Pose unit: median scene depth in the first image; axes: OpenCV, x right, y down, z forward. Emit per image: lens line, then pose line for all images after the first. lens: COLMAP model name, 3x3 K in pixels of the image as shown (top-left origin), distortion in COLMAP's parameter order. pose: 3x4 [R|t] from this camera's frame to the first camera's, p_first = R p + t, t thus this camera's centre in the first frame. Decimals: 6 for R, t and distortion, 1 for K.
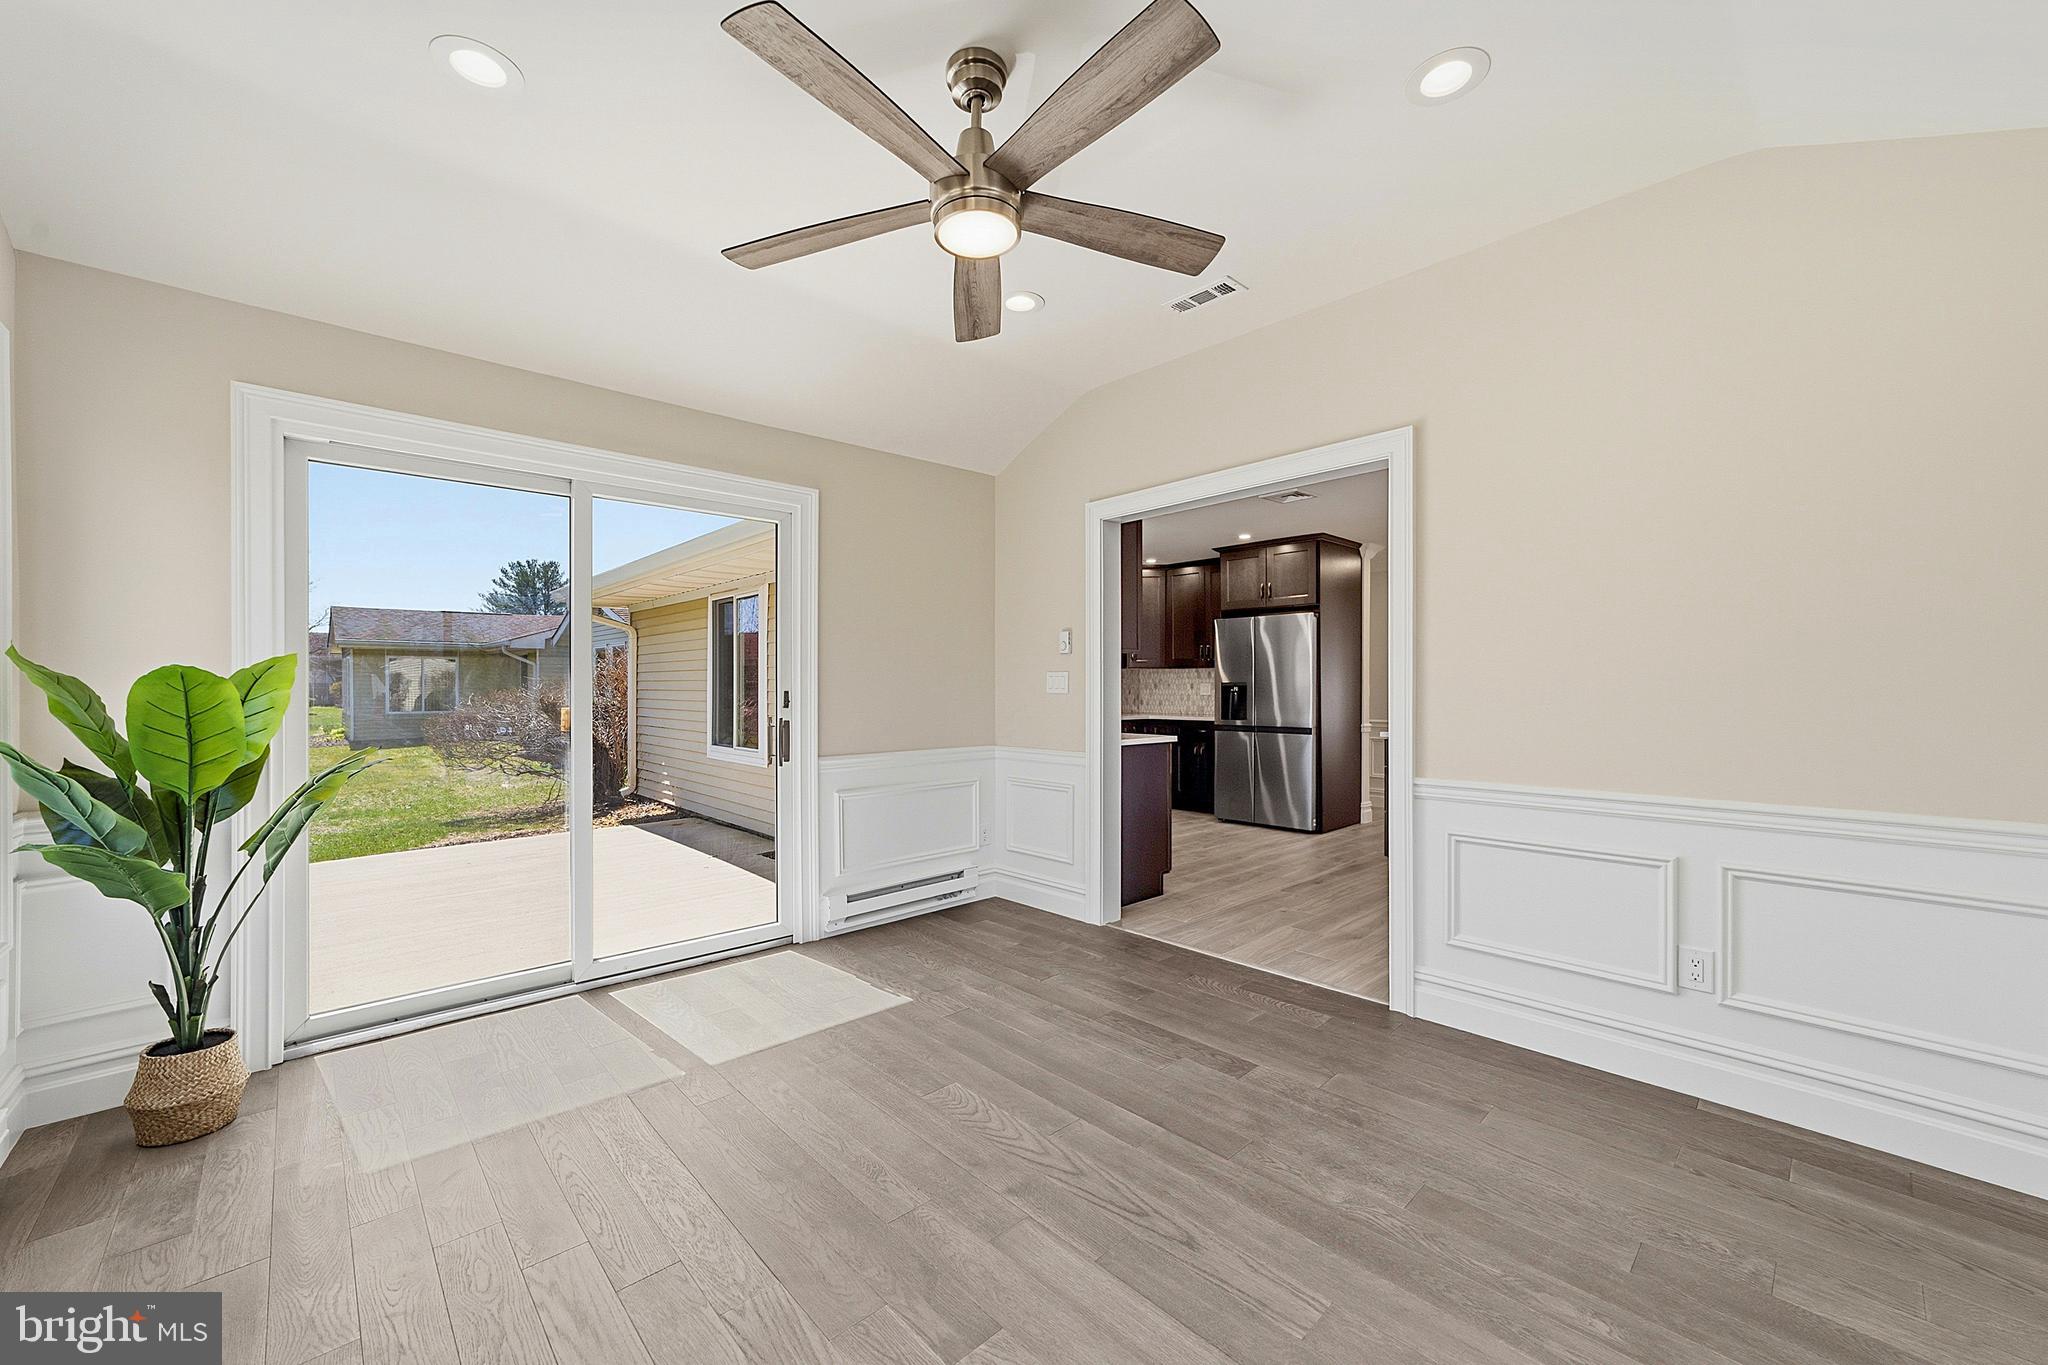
lens RADIAL K [[795.0, 0, 1028.2], [0, 795.0, 689.6], [0, 0, 1]] dist [-0.000378, 0.000634]
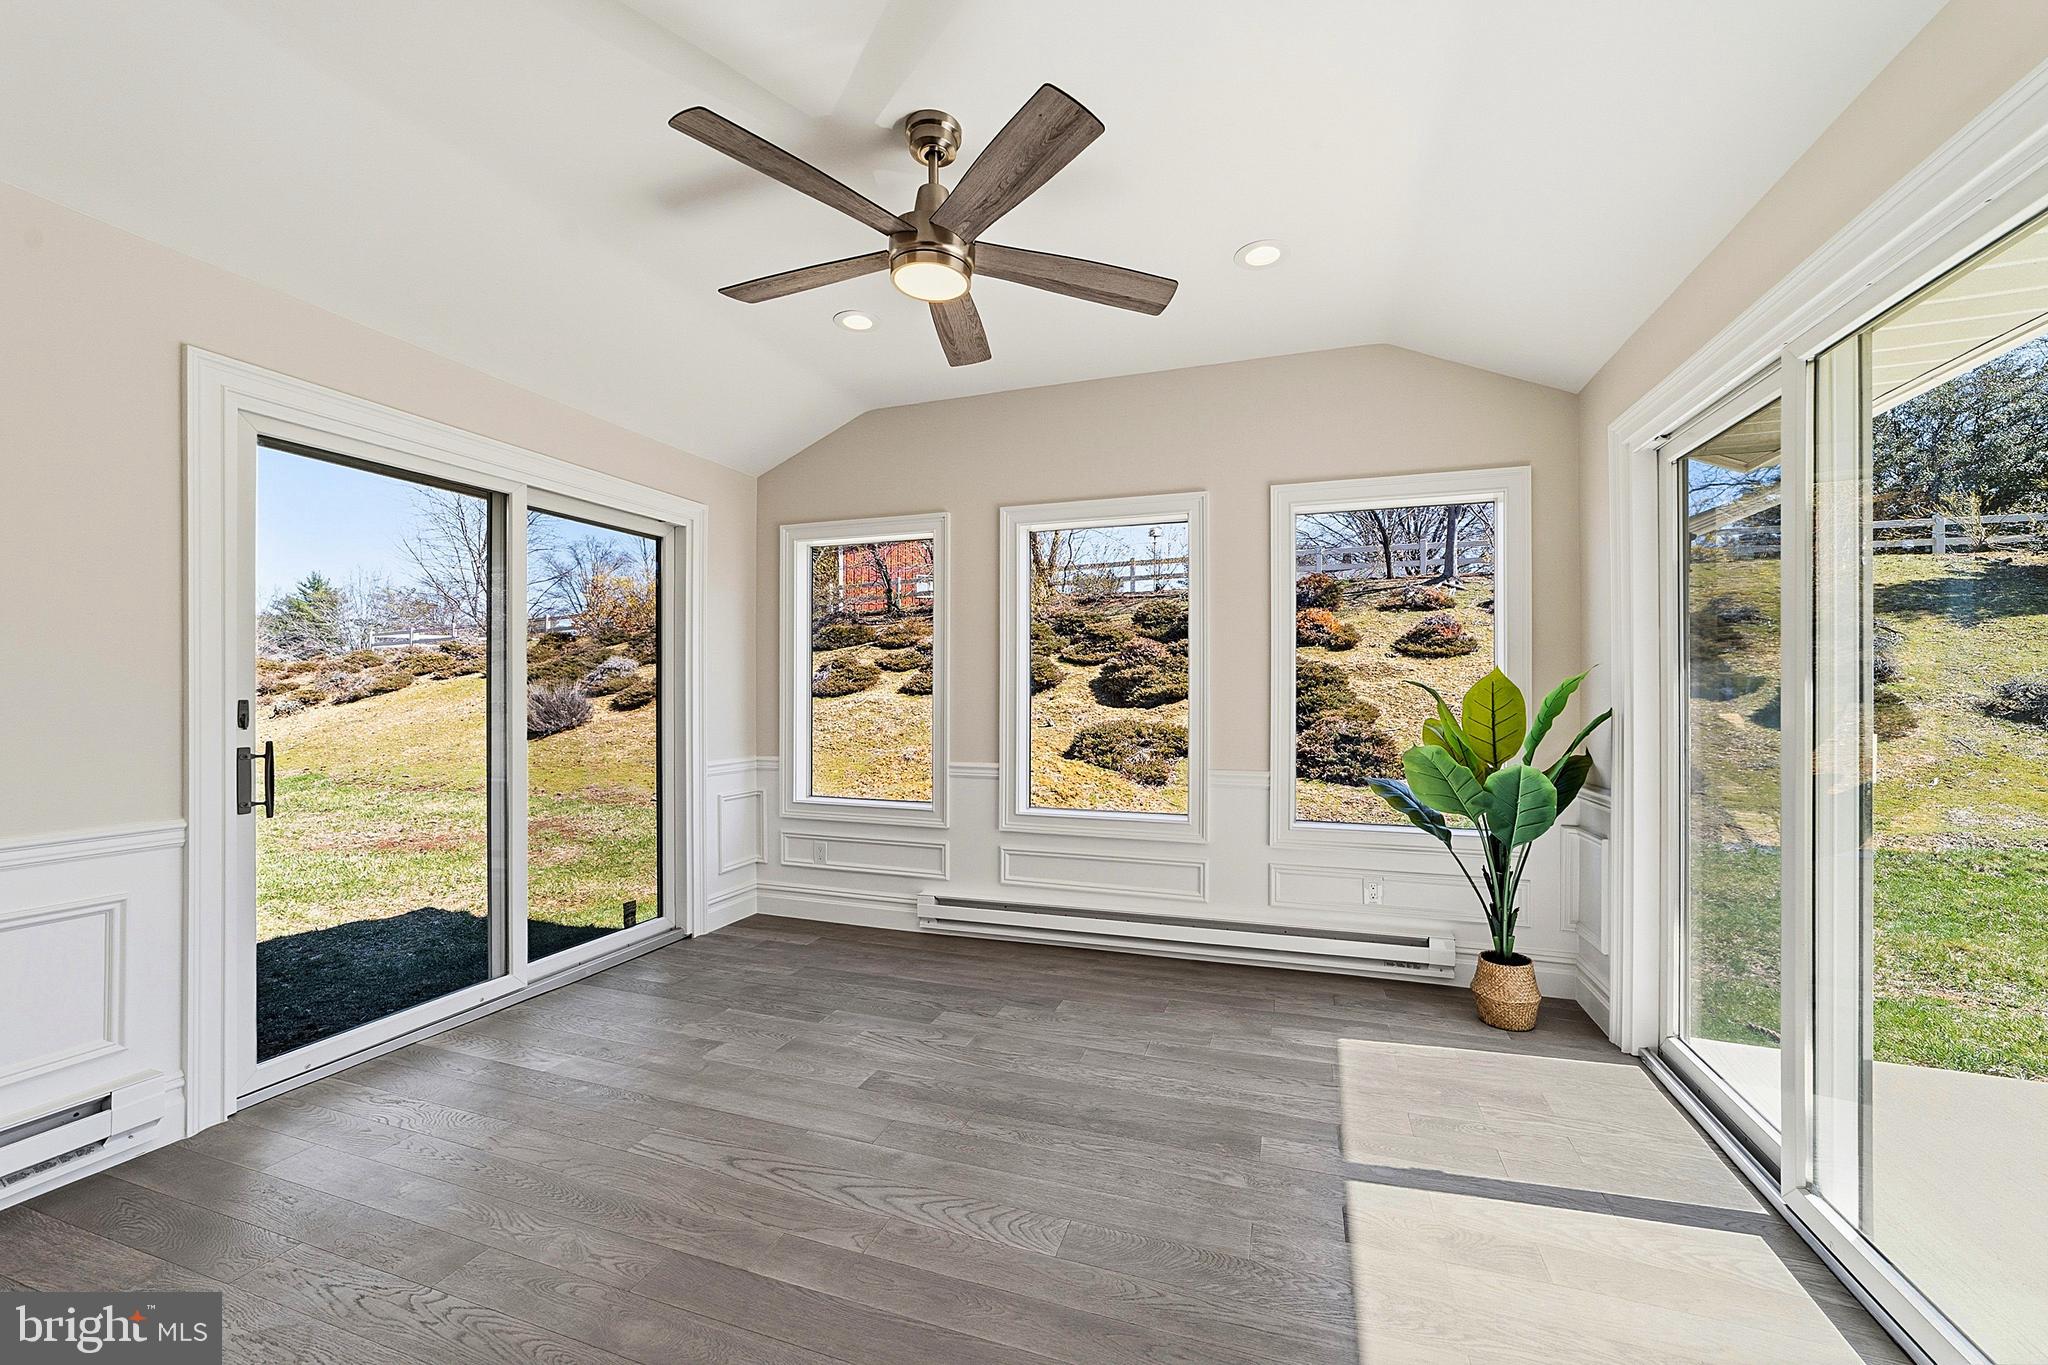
lens RADIAL K [[795.0, 0, 1028.2], [0, 795.0, 689.6], [0, 0, 1]] dist [-0.000378, 0.000634]
pose [[-0.883516, 0.001497, -0.468399, 0.308743], [-0.002210, 0.999970, 0.007364, -0.021445], [0.468397, 0.007542, -0.883486, 1.901704]]
